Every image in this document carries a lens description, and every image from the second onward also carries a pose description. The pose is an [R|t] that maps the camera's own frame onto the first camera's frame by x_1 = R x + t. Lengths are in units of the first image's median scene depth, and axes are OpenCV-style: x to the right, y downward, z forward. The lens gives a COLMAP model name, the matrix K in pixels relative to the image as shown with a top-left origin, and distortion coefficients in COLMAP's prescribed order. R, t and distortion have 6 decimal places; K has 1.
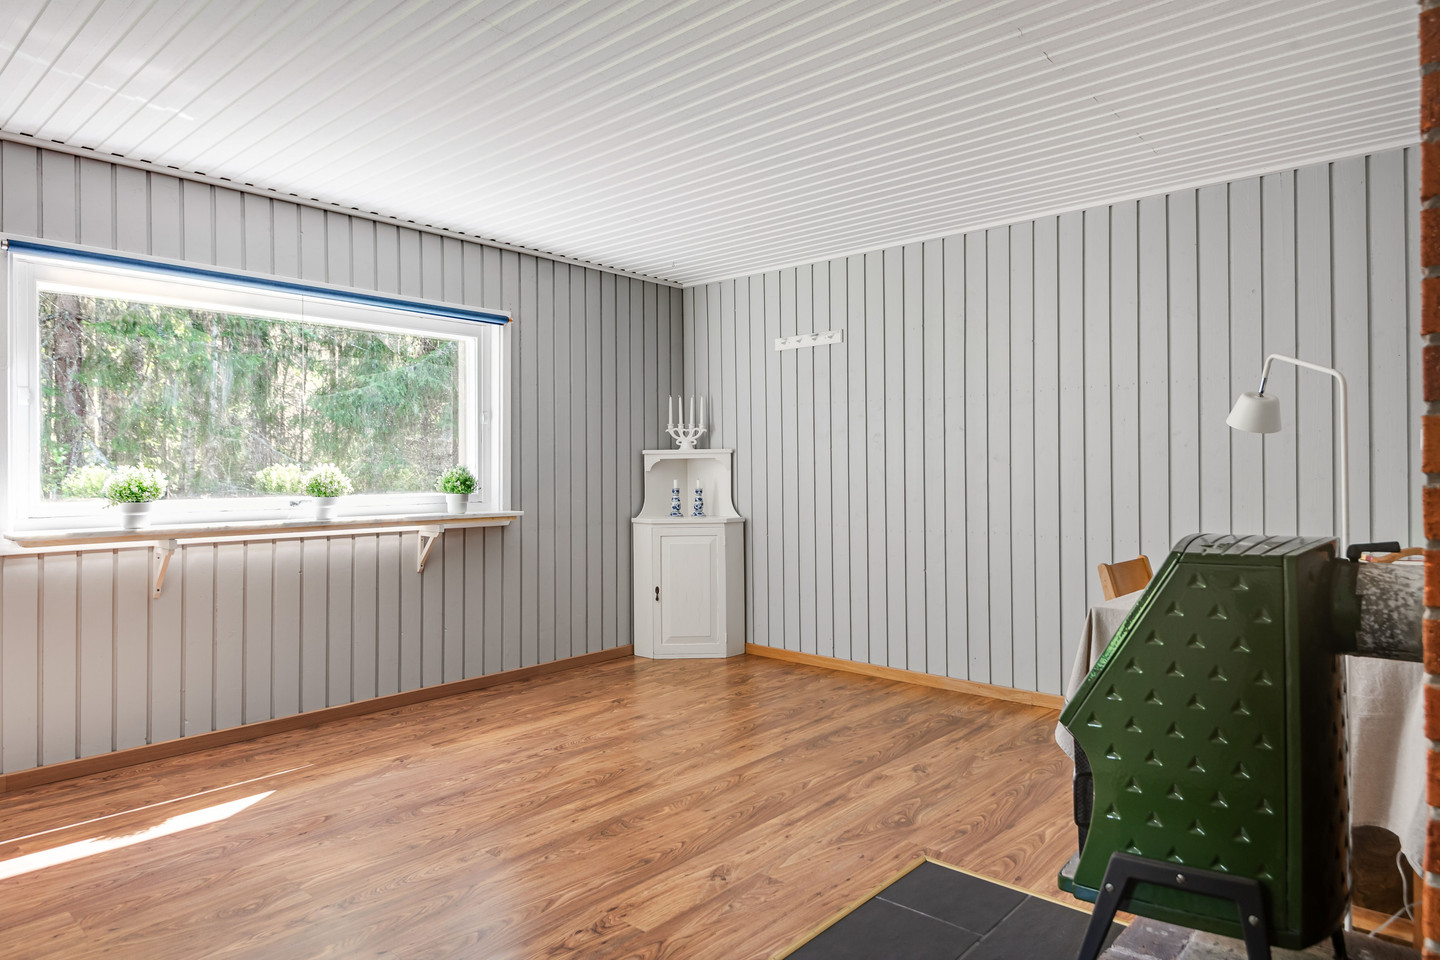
lens RADIAL K [[882.1, 0, 713.8], [0, 882.1, 451.3], [0, 0, 1]] dist [0.050282, -0.057456]
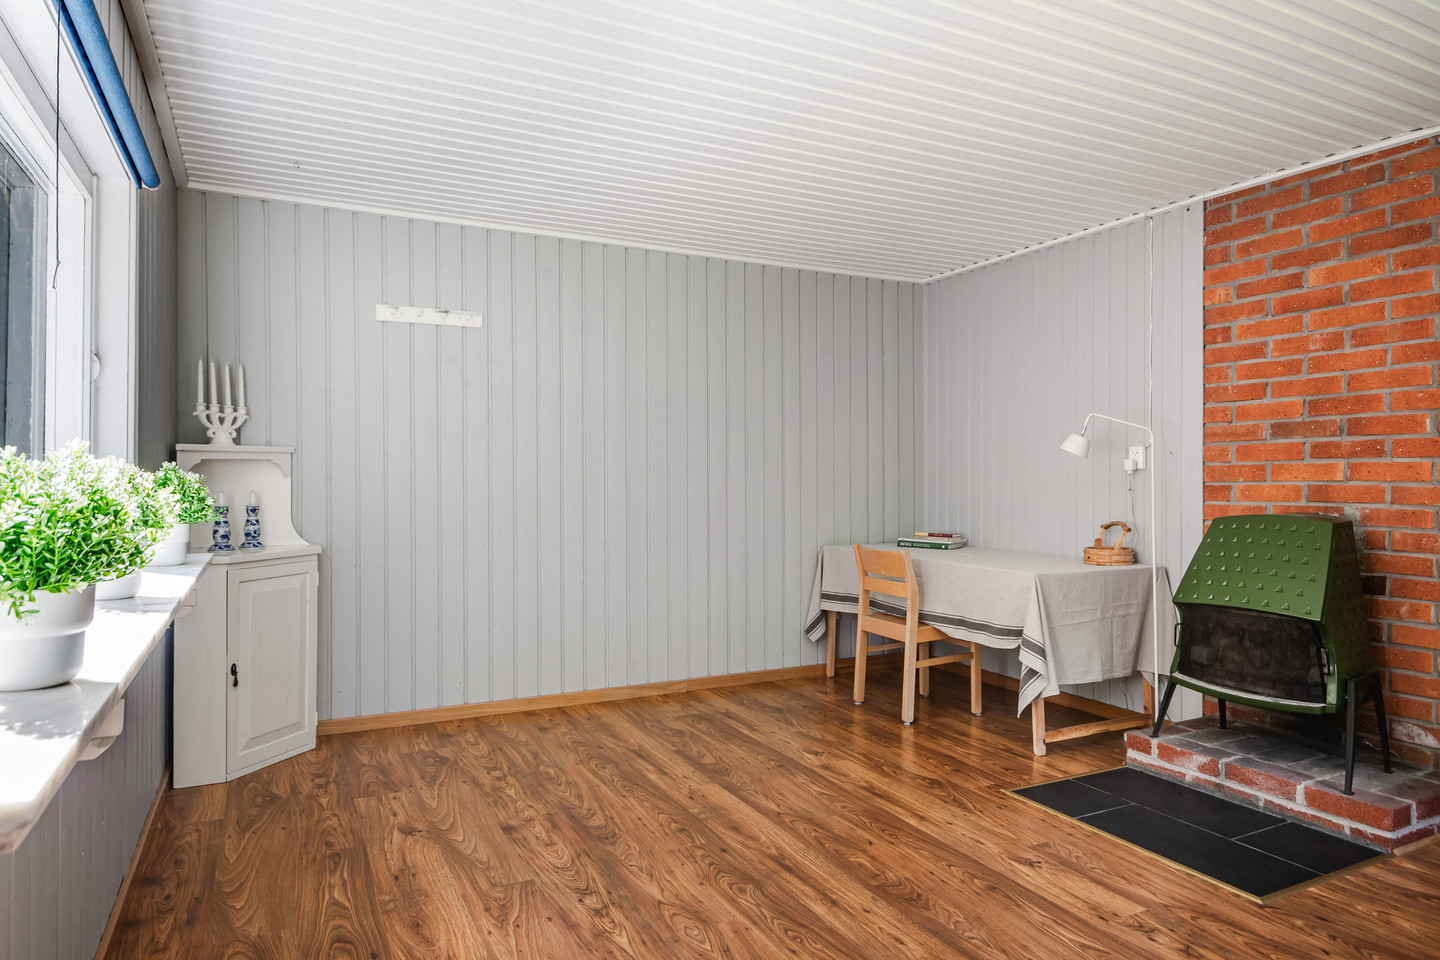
lens RADIAL K [[882.1, 0, 713.8], [0, 882.1, 451.3], [0, 0, 1]] dist [0.050282, -0.057456]
pose [[0.361339, 0.033438, 0.931835, -0.843993], [-0.021802, 0.999387, -0.027408, 0.020694], [-0.932180, -0.010412, 0.361846, 0.728352]]
